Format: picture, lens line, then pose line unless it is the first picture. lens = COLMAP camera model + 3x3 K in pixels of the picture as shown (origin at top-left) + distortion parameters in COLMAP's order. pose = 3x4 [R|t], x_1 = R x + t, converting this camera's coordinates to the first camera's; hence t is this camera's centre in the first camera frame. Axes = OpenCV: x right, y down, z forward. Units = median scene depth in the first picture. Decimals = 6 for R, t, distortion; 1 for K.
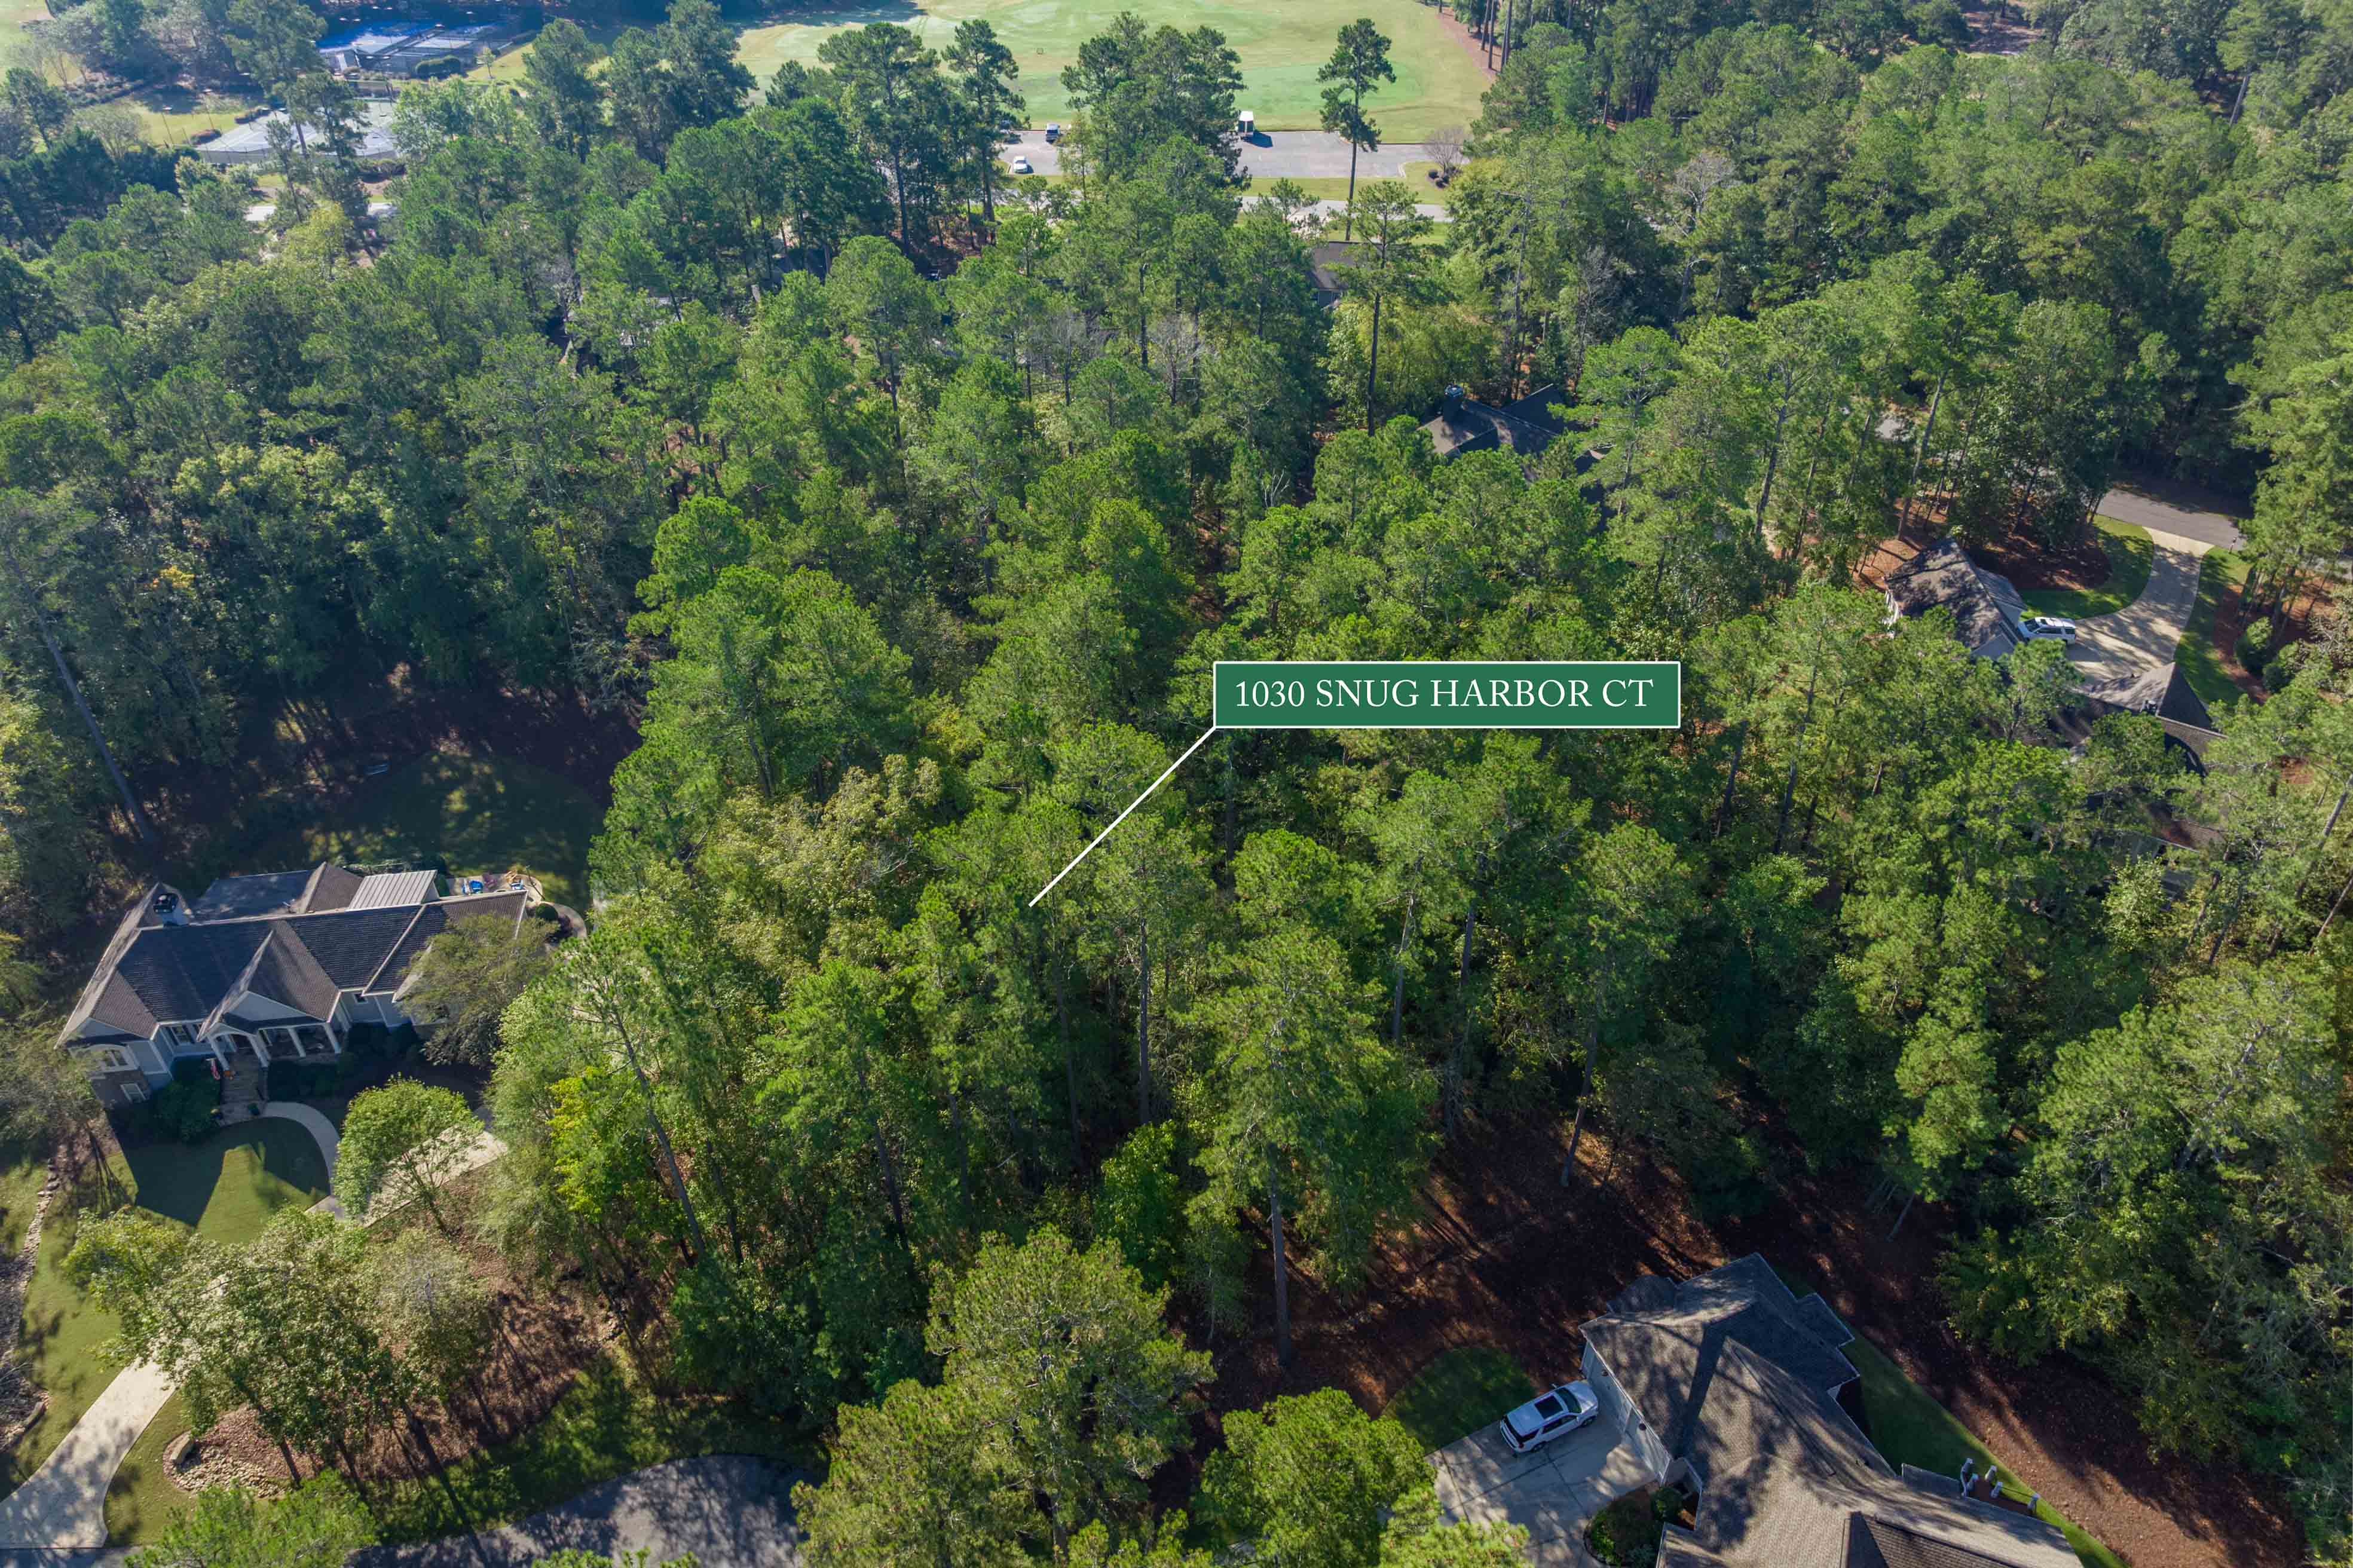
lens RADIAL K [[1621.0, 0, 1184.7], [0, 1621.0, 777.8], [0, 0, 1]] dist [-0.027187, -0.005767]
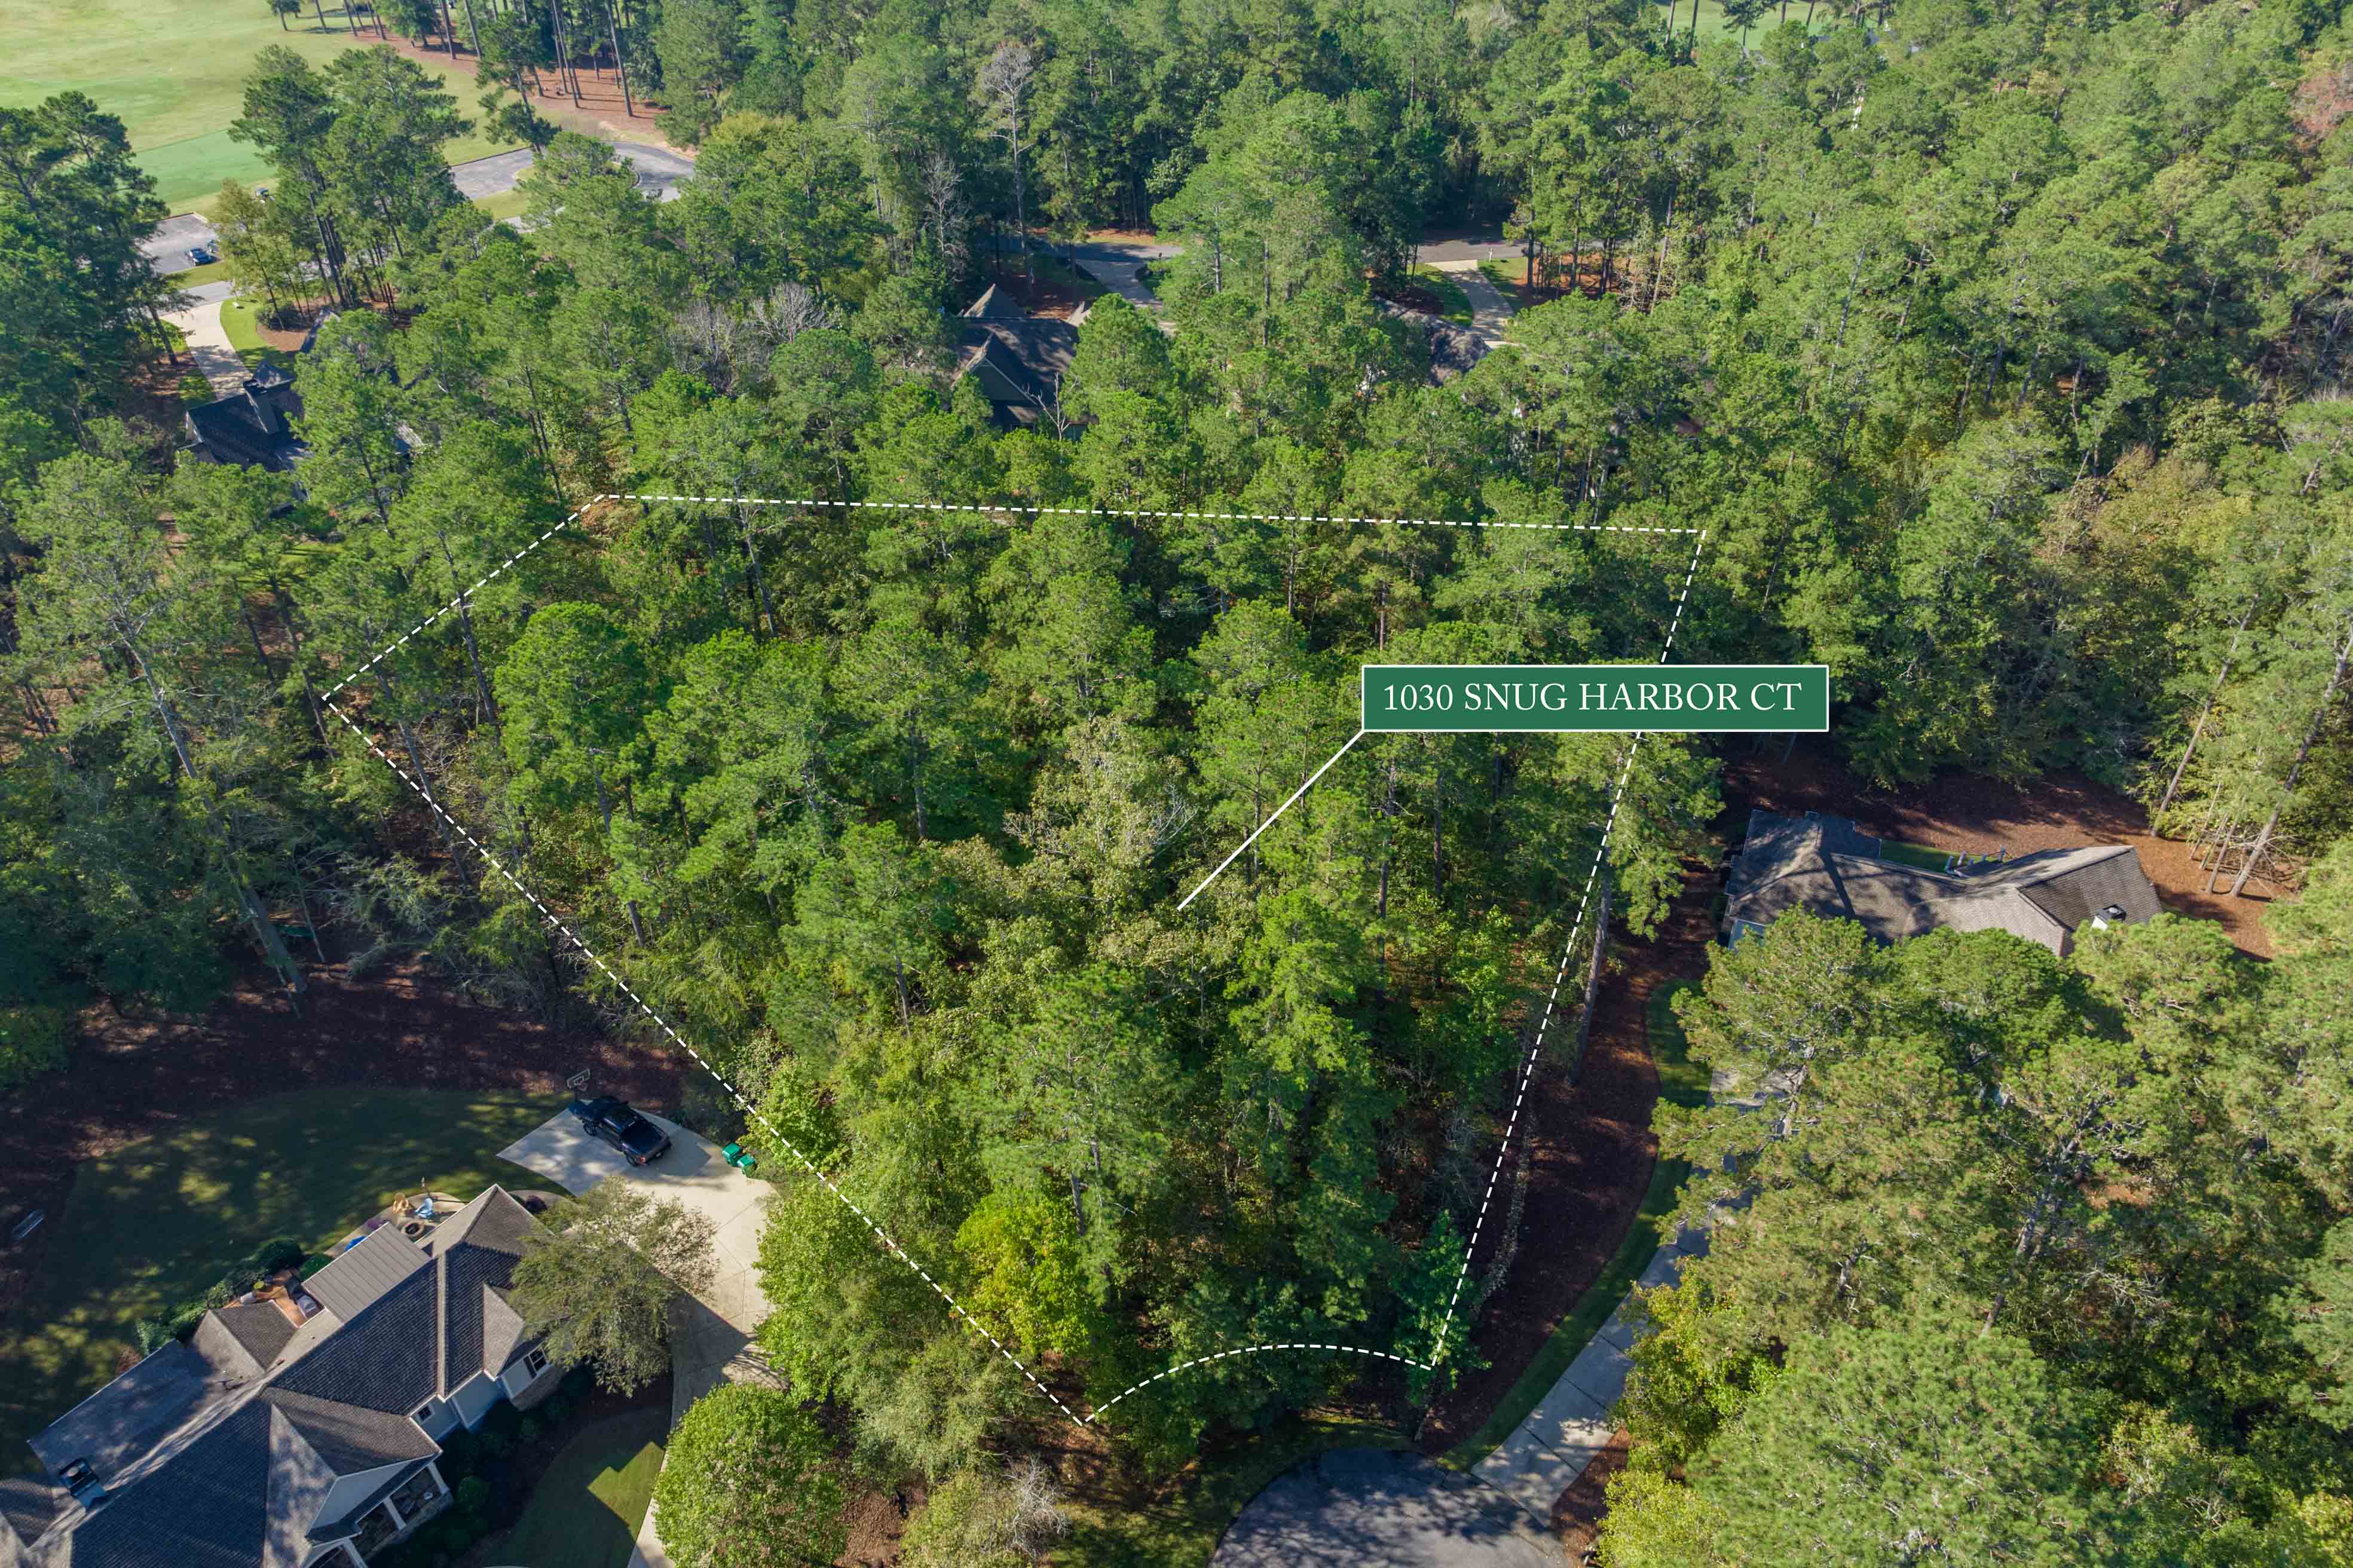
lens RADIAL K [[1621.0, 0, 1161.1], [0, 1621.0, 790.1], [0, 0, 1]] dist [-0.027187, -0.005767]
pose [[0.723797, -0.428429, 0.540894, -0.615980], [0.429240, 0.893317, 0.133187, -0.075209], [-0.540251, 0.135773, 0.830479, 0.210910]]
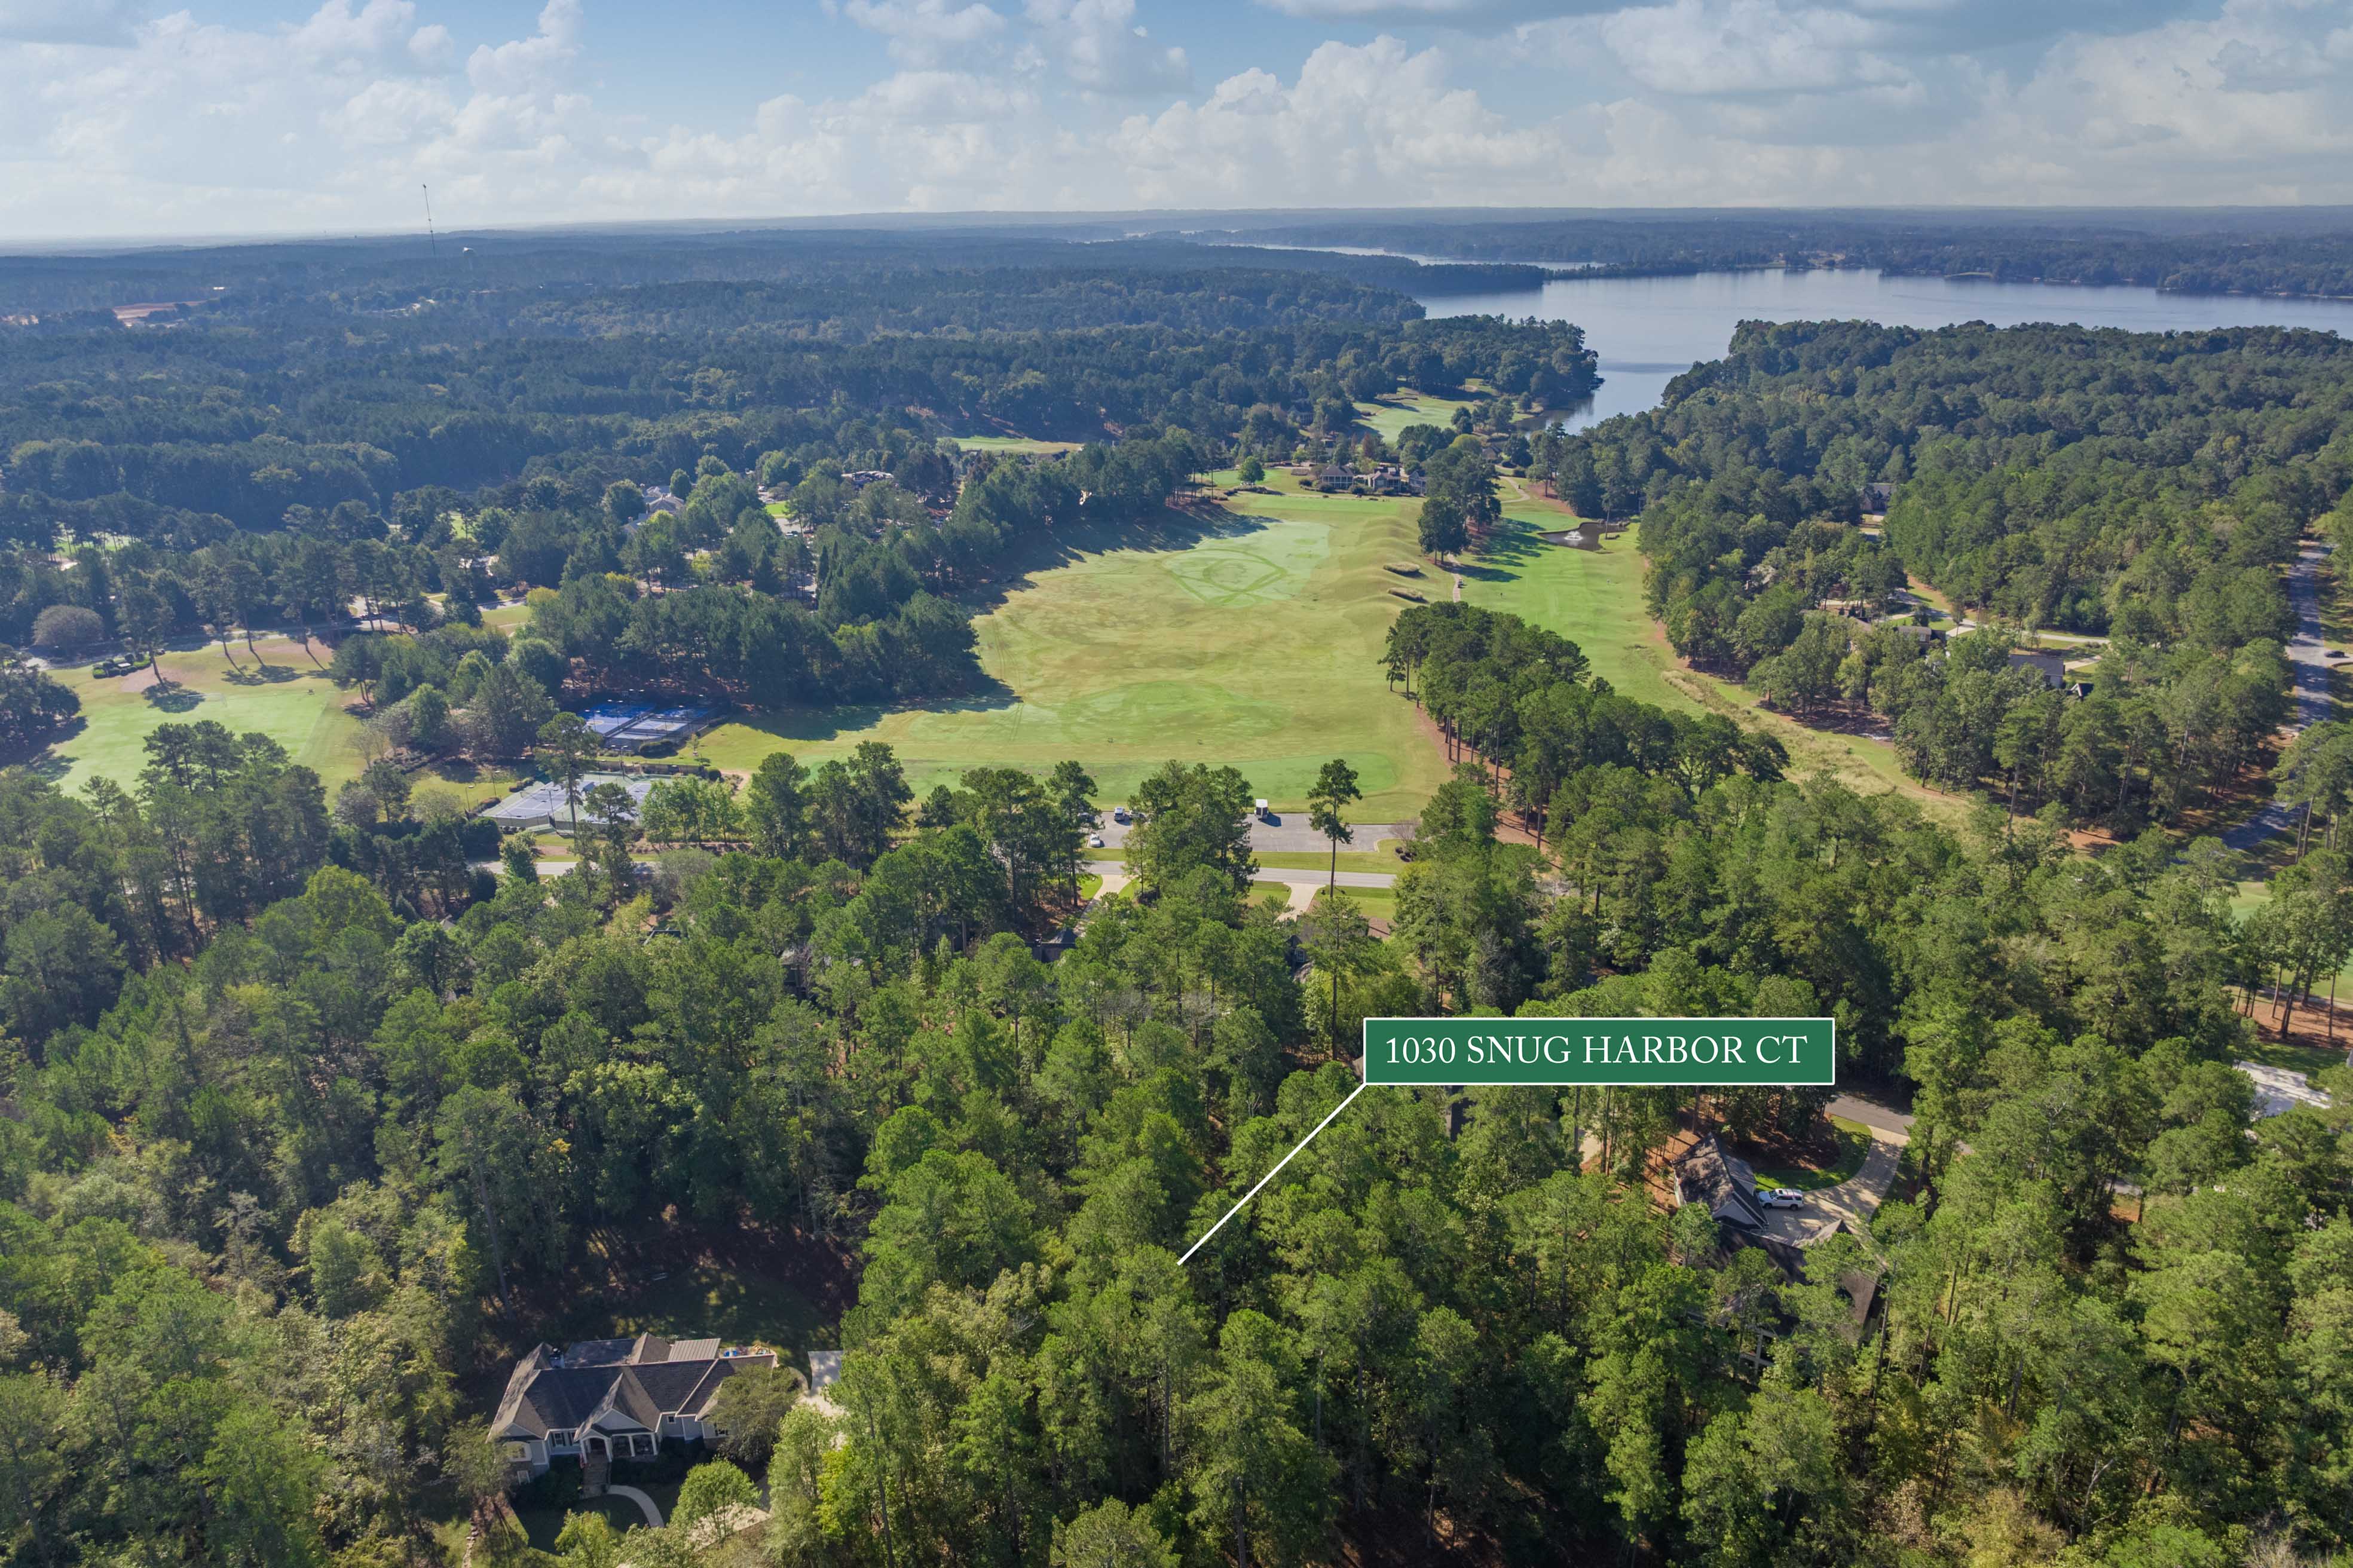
lens RADIAL K [[1621.0, 0, 1205.0], [0, 1621.0, 860.8], [0, 0, 1]] dist [-0.027187, -0.005767]
pose [[0.999805, 0.011284, -0.016211, 0.033957], [-0.015436, 0.958440, -0.284876, 0.061262], [0.012323, 0.285070, 0.958427, -0.750245]]
